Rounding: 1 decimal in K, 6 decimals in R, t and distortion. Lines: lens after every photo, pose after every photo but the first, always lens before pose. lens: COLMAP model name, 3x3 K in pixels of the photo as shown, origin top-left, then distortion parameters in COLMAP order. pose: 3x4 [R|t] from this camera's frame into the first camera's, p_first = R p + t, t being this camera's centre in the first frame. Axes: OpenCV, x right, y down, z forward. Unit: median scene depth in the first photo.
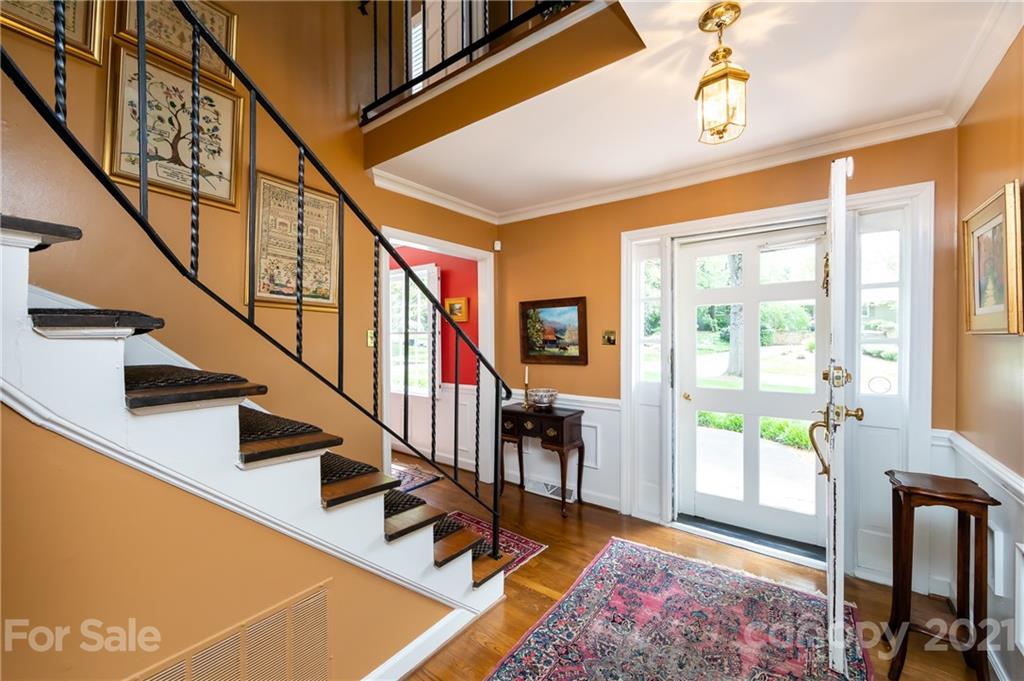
lens RADIAL K [[409.7, 0, 520.2], [0, 409.7, 343.8], [0, 0, 1]] dist [0.000091, -0.000016]
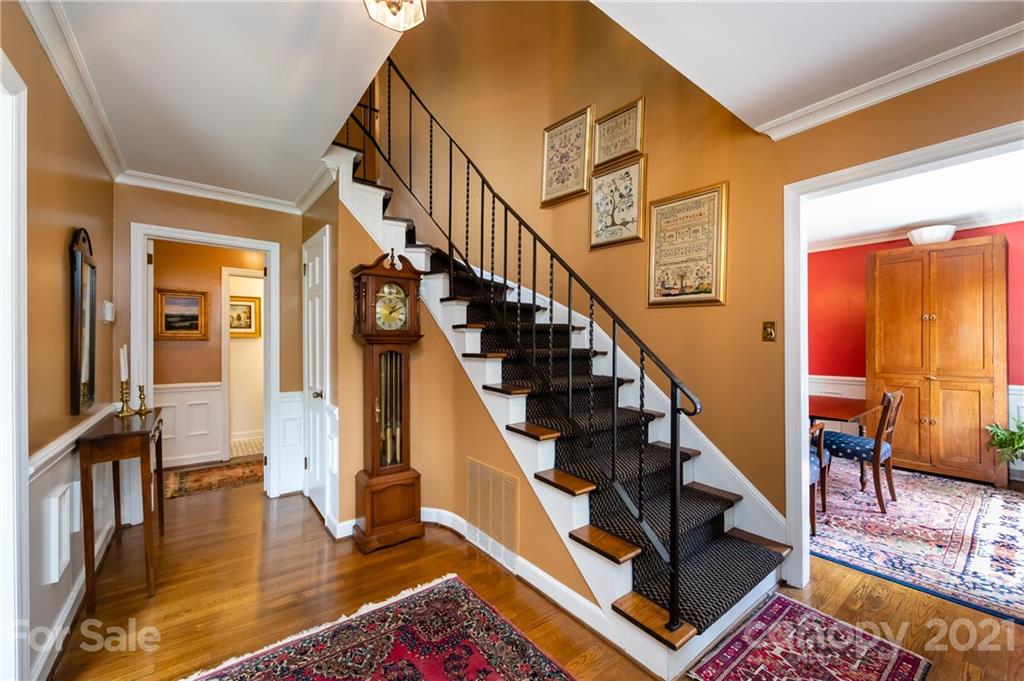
lens RADIAL K [[409.7, 0, 520.2], [0, 409.7, 343.8], [0, 0, 1]] dist [0.000091, -0.000016]
pose [[-0.260085, 0.004816, -0.965574, 0.700759], [-0.011059, 0.999907, 0.007966, 0.015020], [0.965522, 0.012750, -0.260008, 0.911302]]
